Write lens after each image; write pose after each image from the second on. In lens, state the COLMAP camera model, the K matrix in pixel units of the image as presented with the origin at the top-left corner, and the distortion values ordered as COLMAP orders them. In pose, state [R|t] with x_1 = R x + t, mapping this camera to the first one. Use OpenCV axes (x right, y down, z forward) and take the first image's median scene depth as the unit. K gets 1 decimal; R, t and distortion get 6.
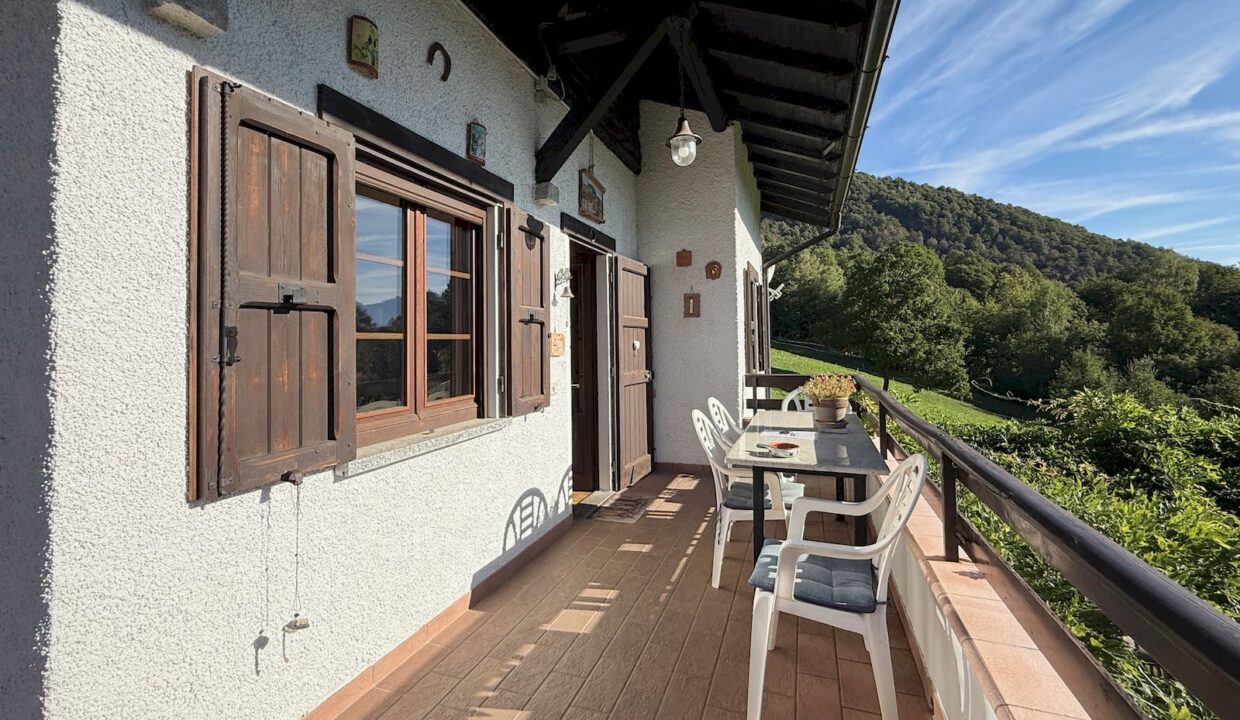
lens RADIAL K [[532.4, 0, 610.2], [0, 532.4, 319.1], [0, 0, 1]] dist [0.001488, -0.000718]
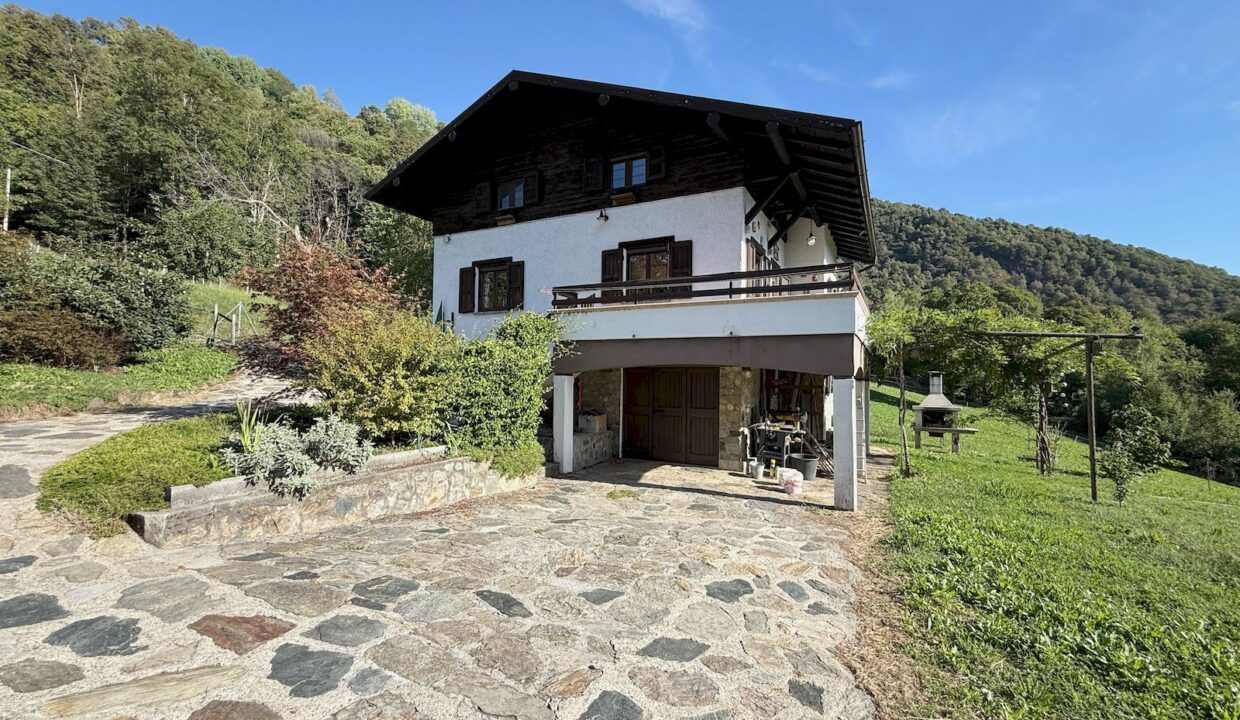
lens RADIAL K [[490.1, 0, 610.2], [0, 490.1, 355.9], [0, 0, 1]] dist [0.001215, 0.000171]
pose [[0.985077, 0.029121, -0.169630, -0.392927], [-0.028692, 0.999576, 0.004977, 0.313630], [0.169703, -0.000036, 0.985495, -1.609294]]
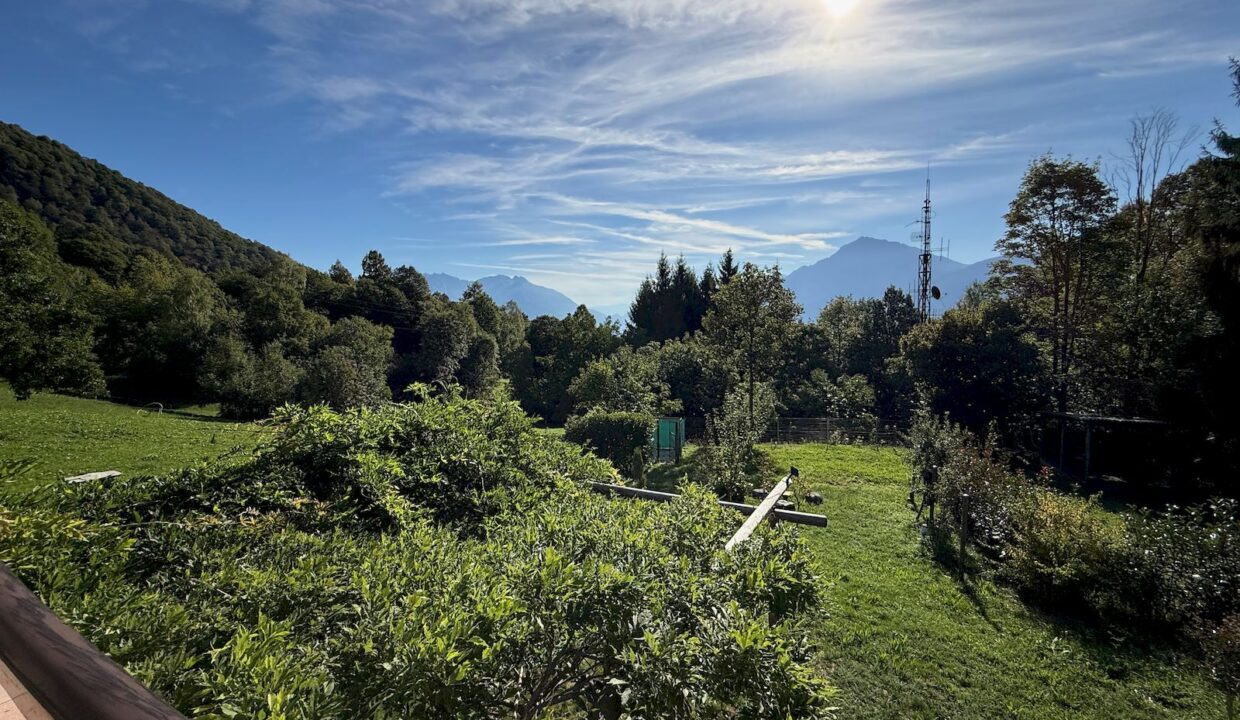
lens RADIAL K [[490.1, 0, 624.0], [0, 490.1, 363.7], [0, 0, 1]] dist [0.001215, 0.000171]
pose [[0.159180, -0.084322, 0.983642, 0.153702], [-0.030497, 0.995450, 0.090270, -0.025645], [-0.986778, -0.044367, 0.155884, 0.270579]]
